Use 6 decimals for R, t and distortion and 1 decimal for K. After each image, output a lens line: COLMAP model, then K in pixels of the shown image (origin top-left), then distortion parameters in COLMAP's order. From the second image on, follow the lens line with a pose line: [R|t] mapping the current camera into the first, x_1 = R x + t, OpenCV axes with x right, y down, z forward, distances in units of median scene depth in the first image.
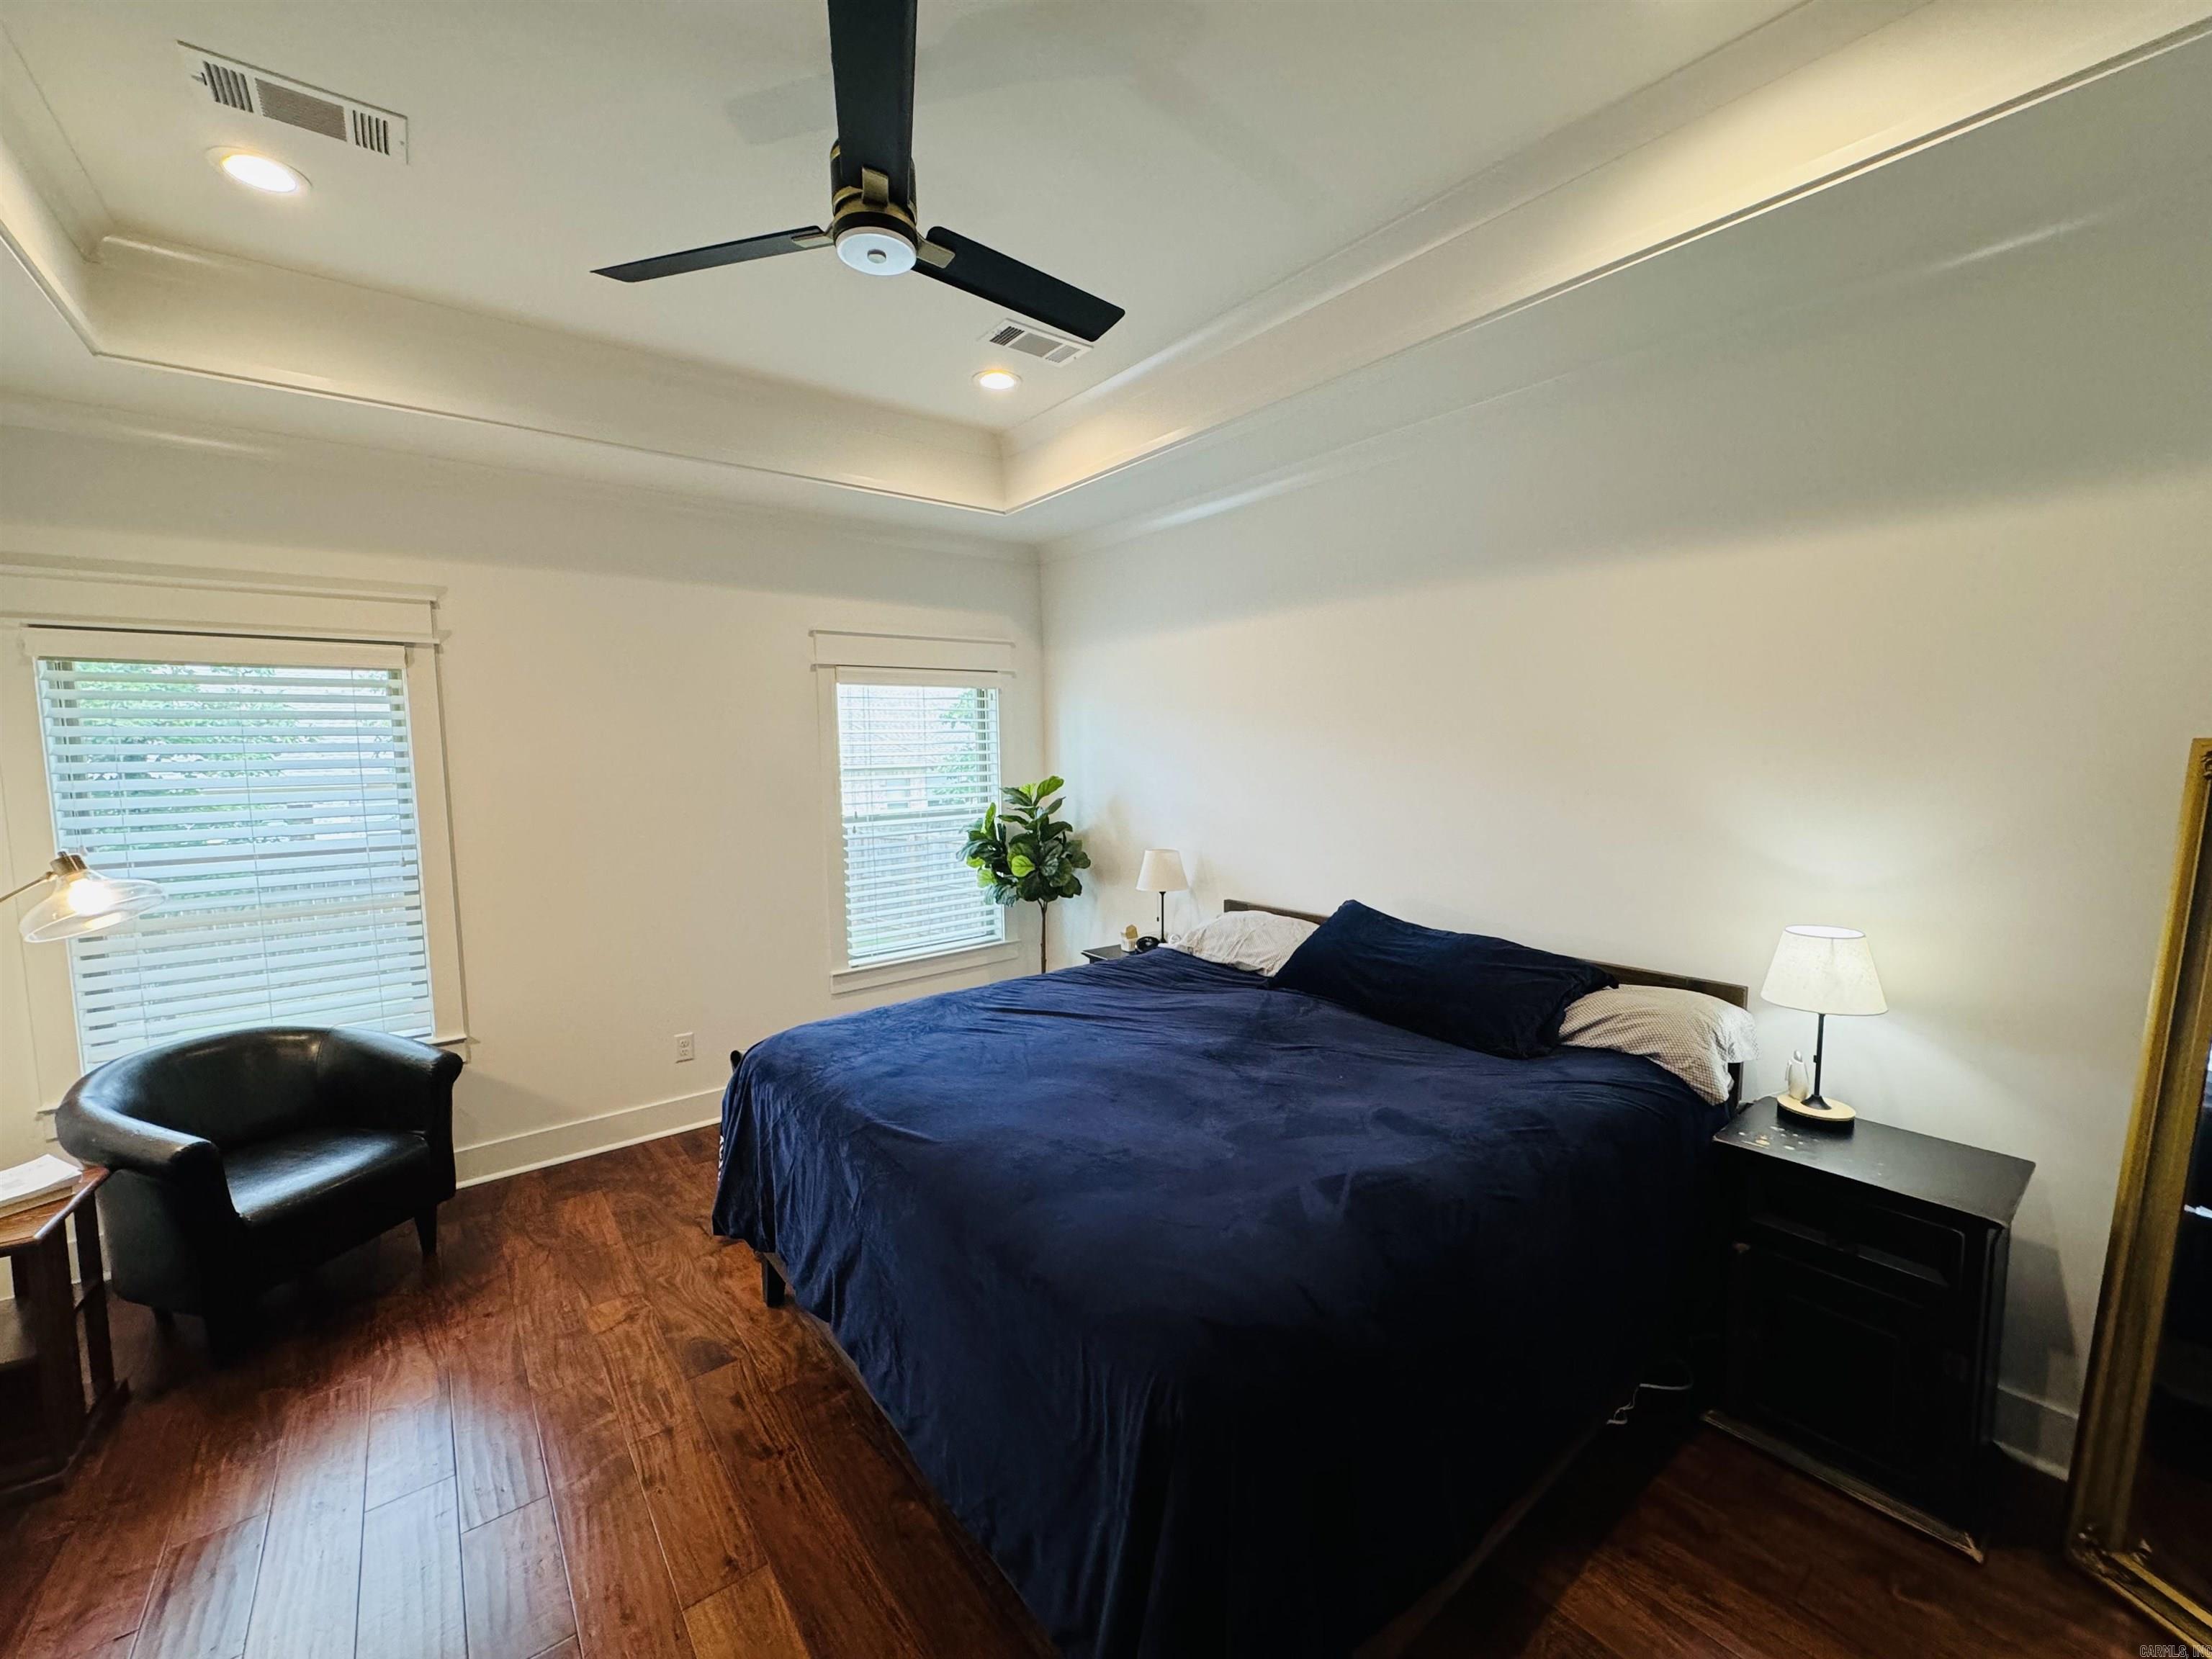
lens RADIAL K [[882.0, 0, 1104.8], [0, 882.0, 827.1], [0, 0, 1]] dist [-0.006475, 0.003480]
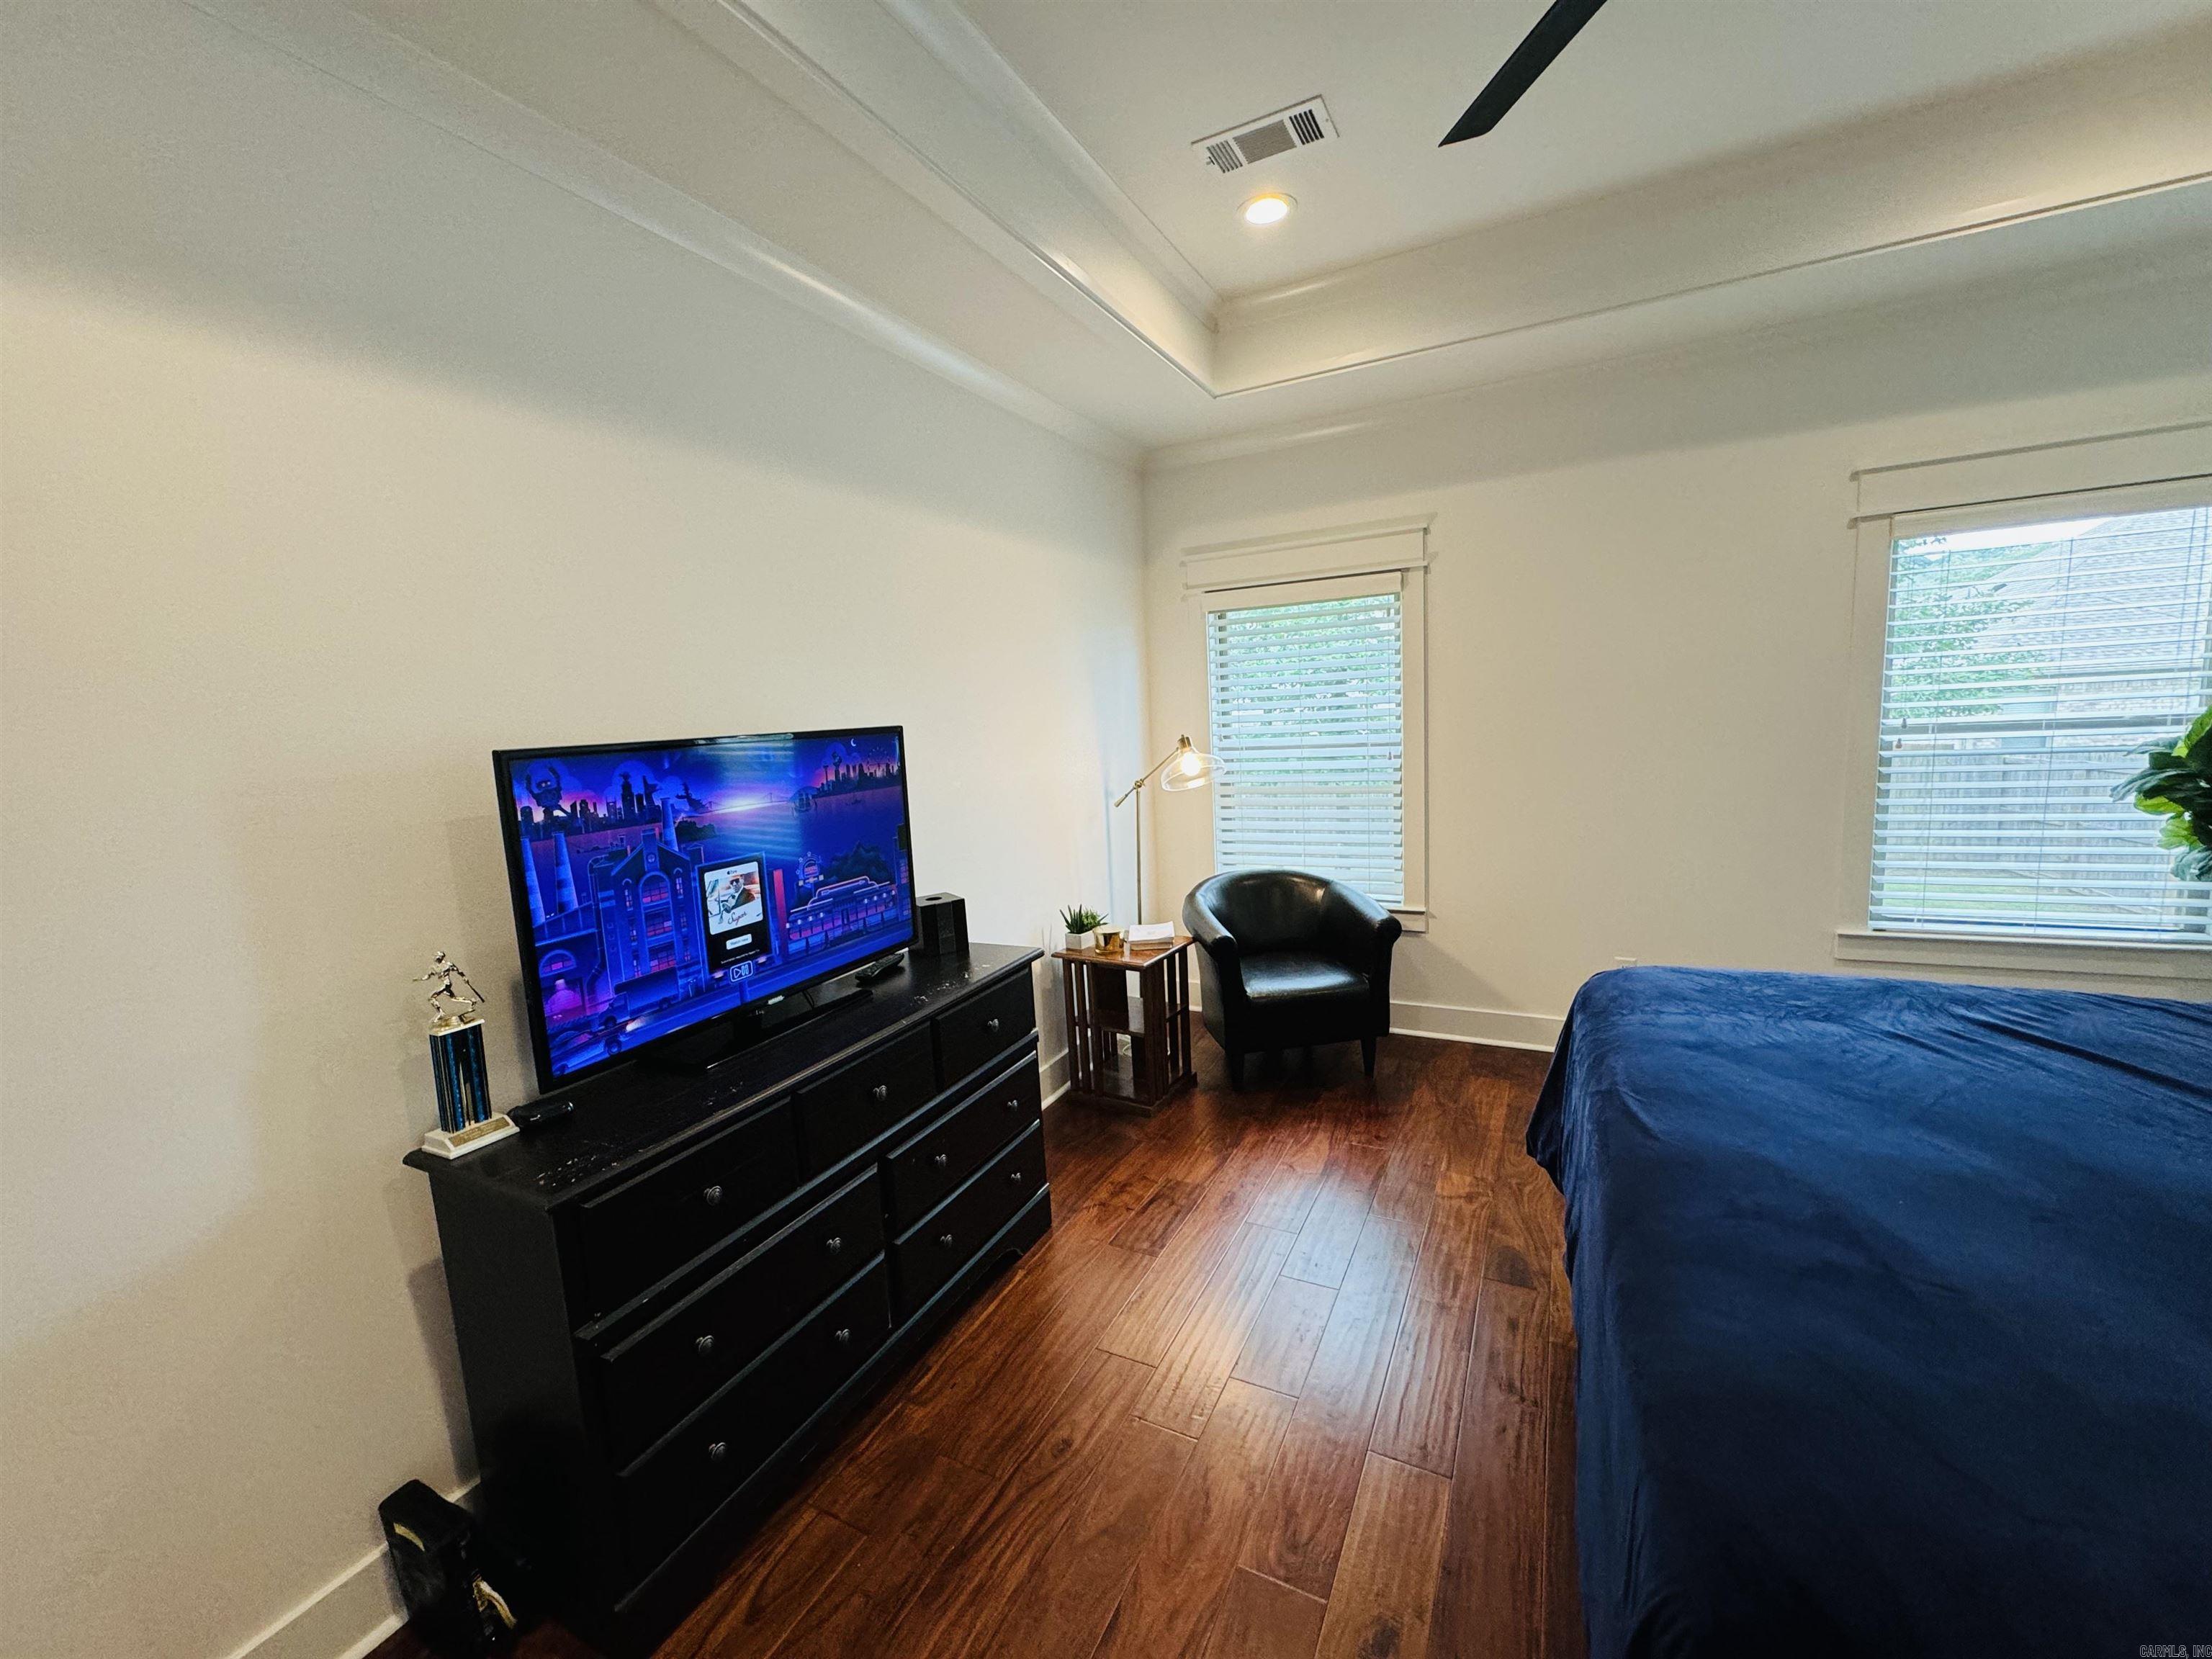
lens RADIAL K [[882.0, 0, 1108.1], [0, 882.0, 827.8], [0, 0, 1]] dist [-0.006475, 0.003480]
pose [[0.420690, 0.114798, -0.899912, 0.160815], [-0.030589, 0.993192, 0.112398, 0.016362], [0.906689, -0.019757, 0.421337, 0.168942]]
